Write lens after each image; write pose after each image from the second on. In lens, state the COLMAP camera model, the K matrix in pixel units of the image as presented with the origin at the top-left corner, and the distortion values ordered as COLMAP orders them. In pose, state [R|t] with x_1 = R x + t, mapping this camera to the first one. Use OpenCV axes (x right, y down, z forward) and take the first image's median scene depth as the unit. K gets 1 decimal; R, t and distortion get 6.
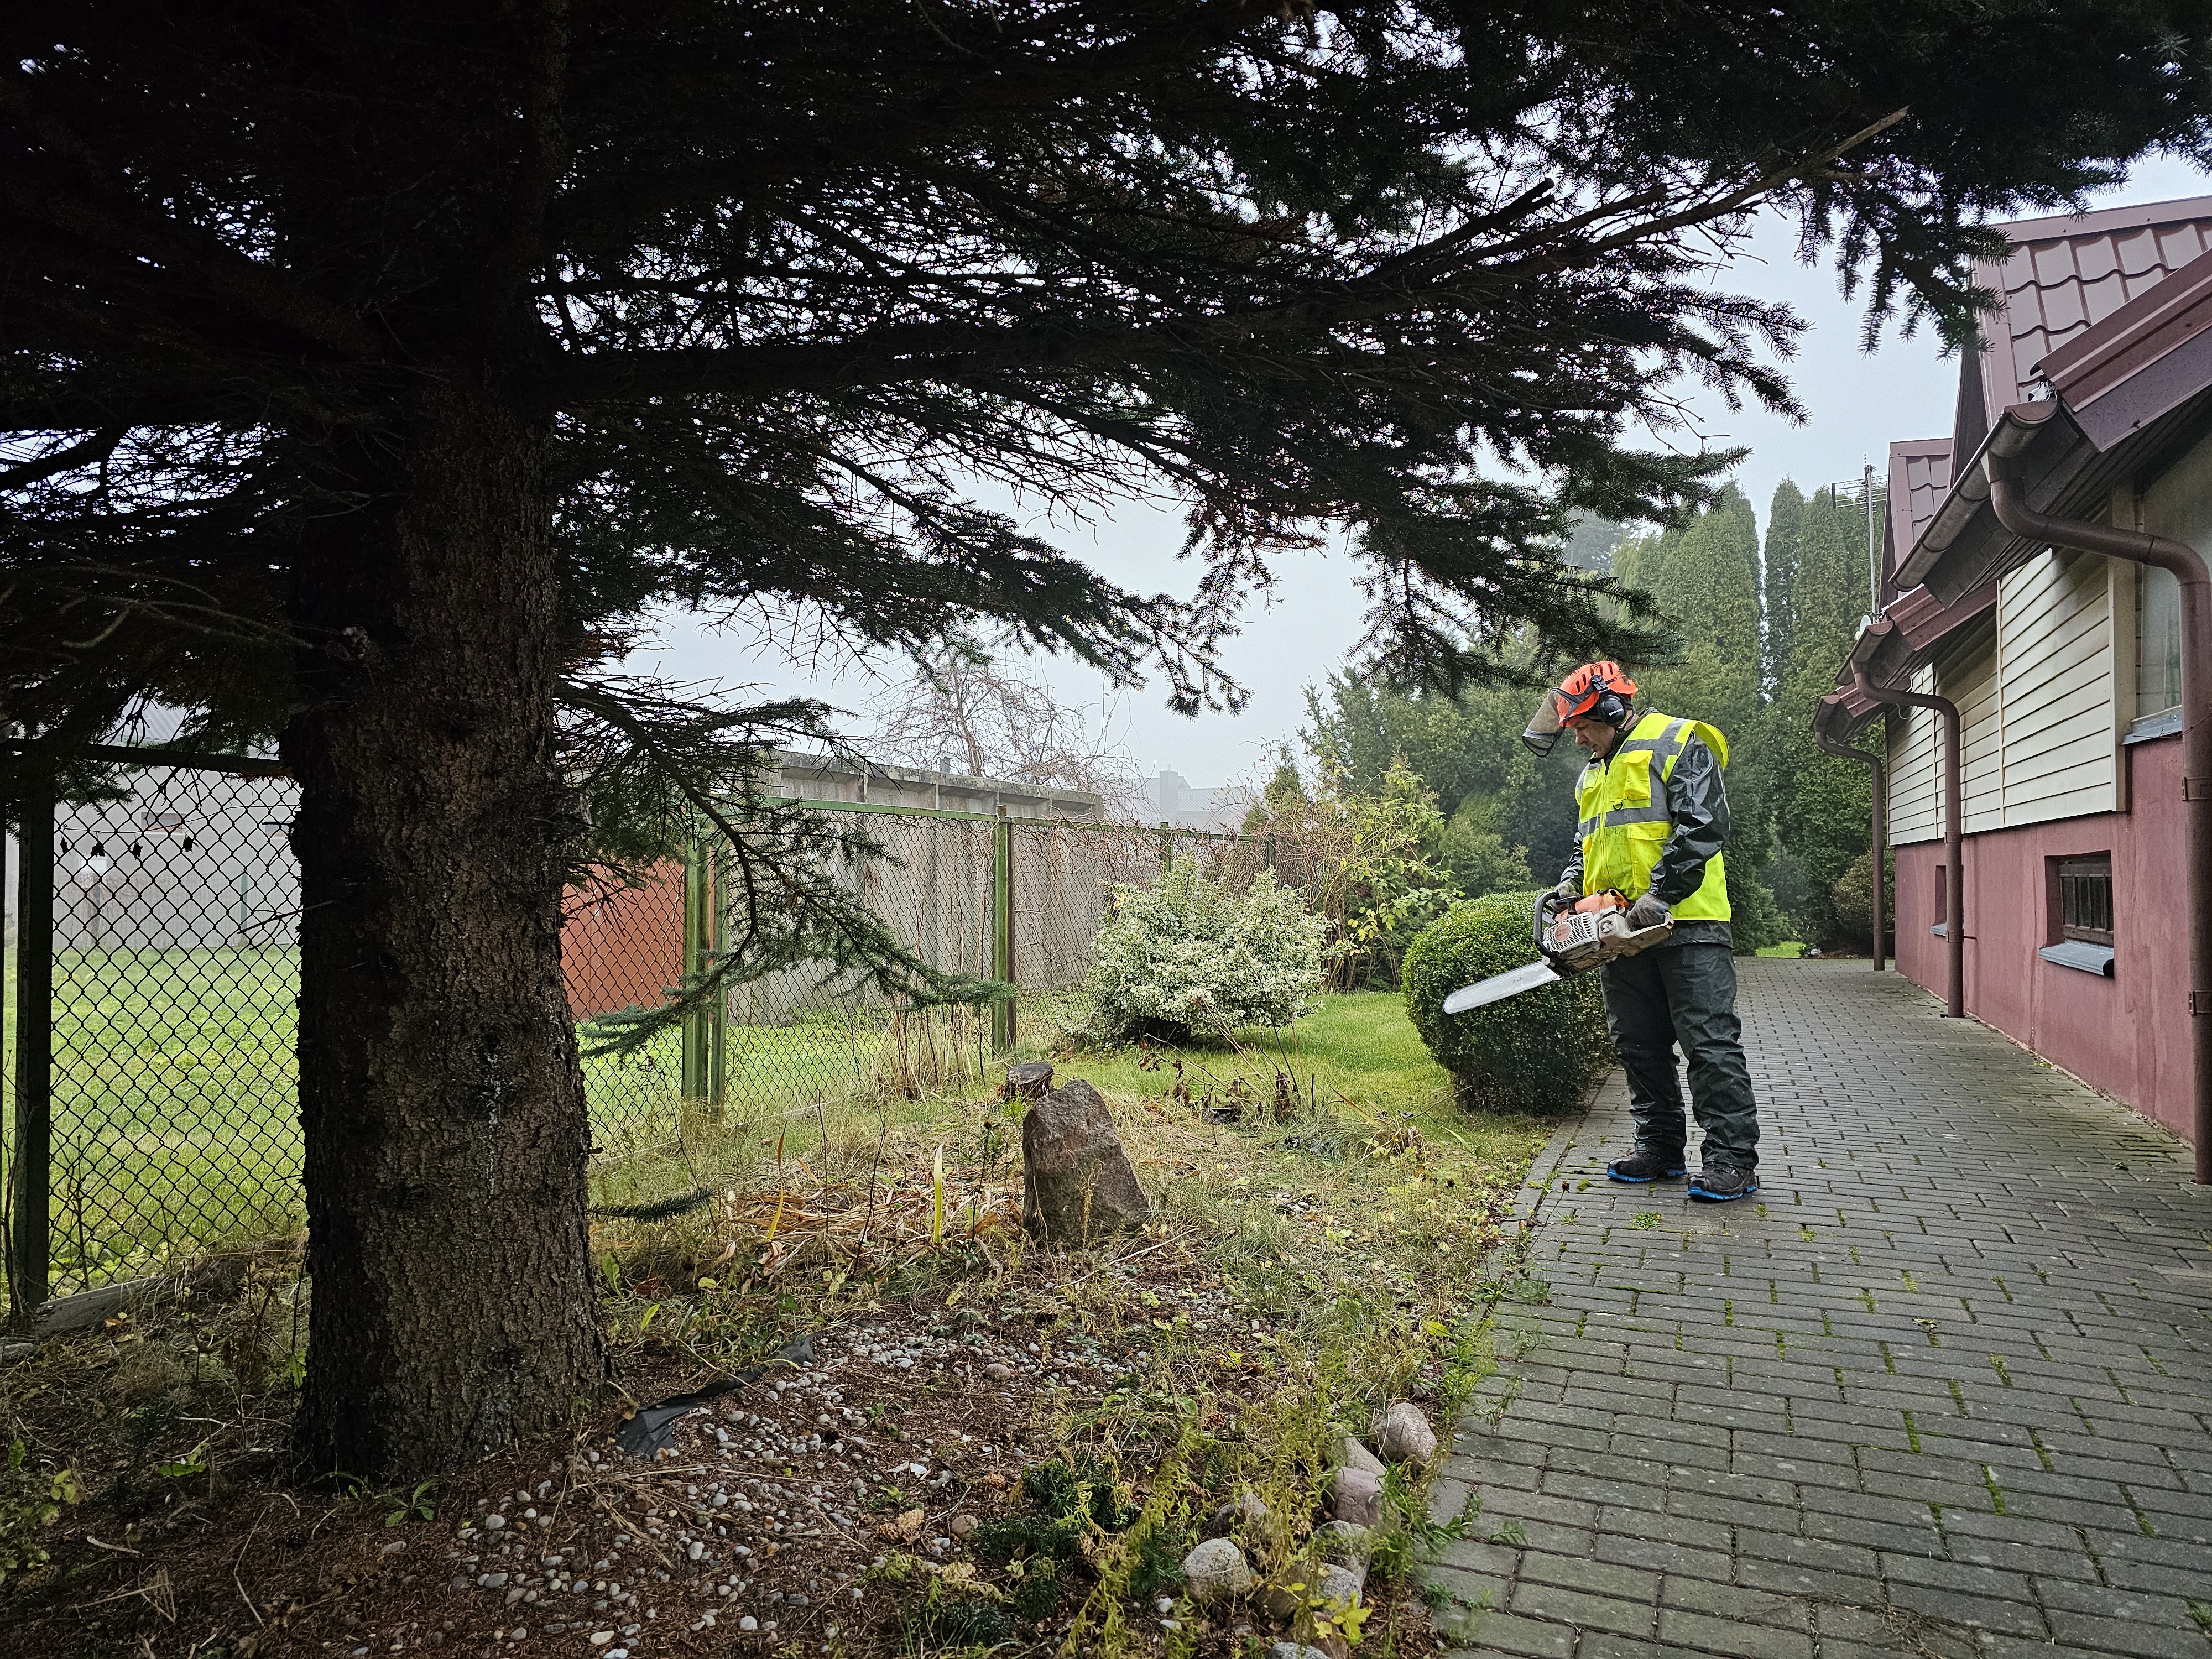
lens RADIAL K [[1463.5, 0, 1095.0], [0, 1463.5, 846.0], [0, 0, 1]] dist [0.045254, -0.038442]
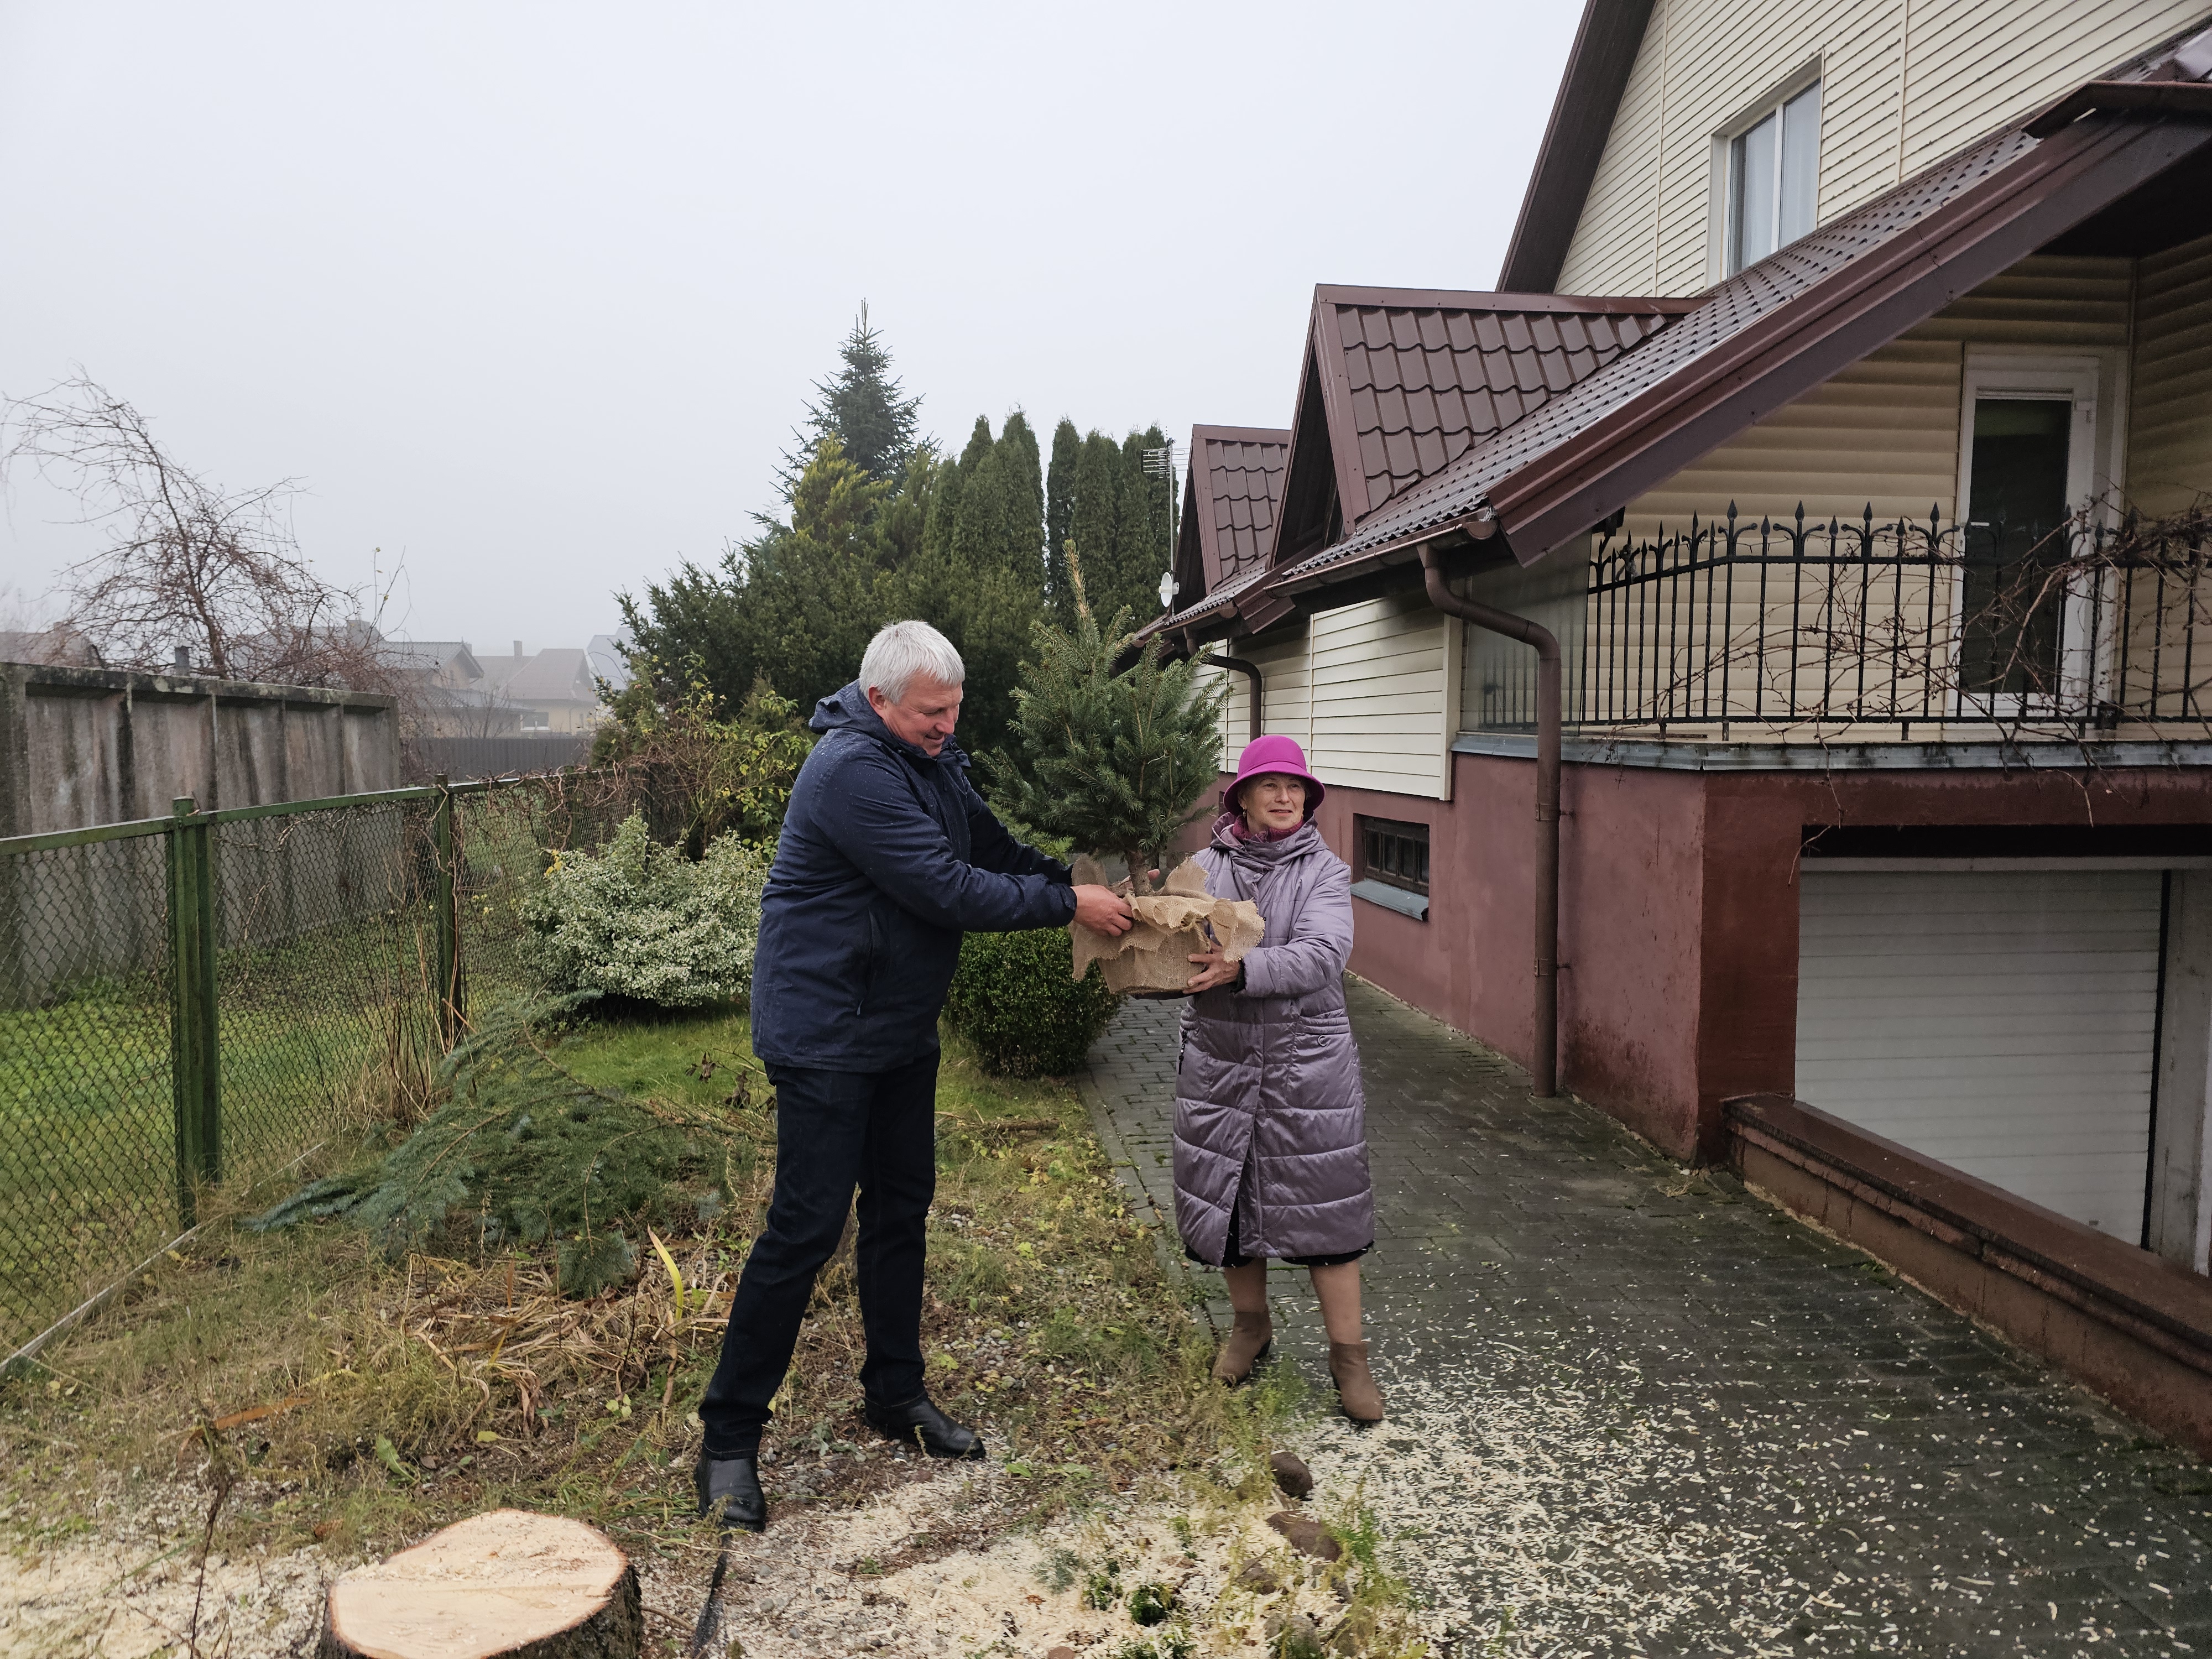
lens RADIAL K [[1463.5, 0, 1096.1], [0, 1463.5, 828.3], [0, 0, 1]] dist [0.045254, -0.038442]
pose [[0.868302, -0.028034, 0.495243, -0.507859], [-0.013761, 0.996656, 0.080545, -0.230799], [-0.495845, -0.076753, 0.865013, 0.079069]]
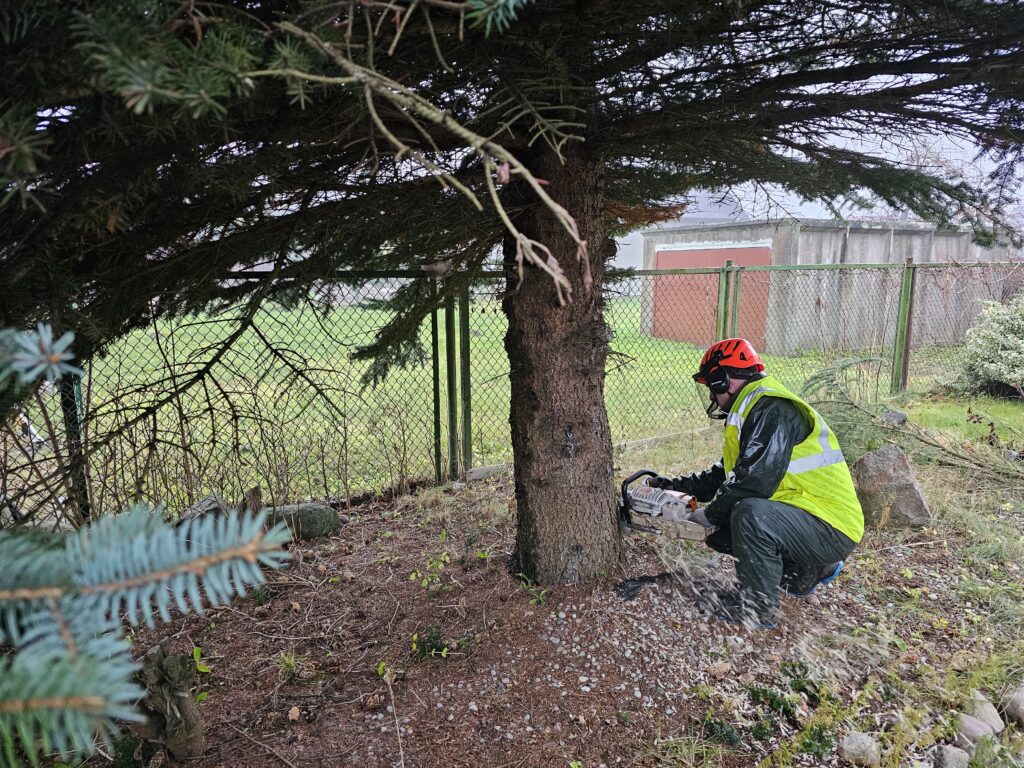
lens RADIAL K [[677.5, 0, 517.5], [0, 677.5, 381.9], [0, 0, 1]] dist [0.045254, -0.038442]
pose [[0.807881, 0.099703, -0.580850, 0.164433], [0.017437, 0.981111, 0.192660, -0.157685], [0.589087, -0.165775, 0.790882, 0.058923]]
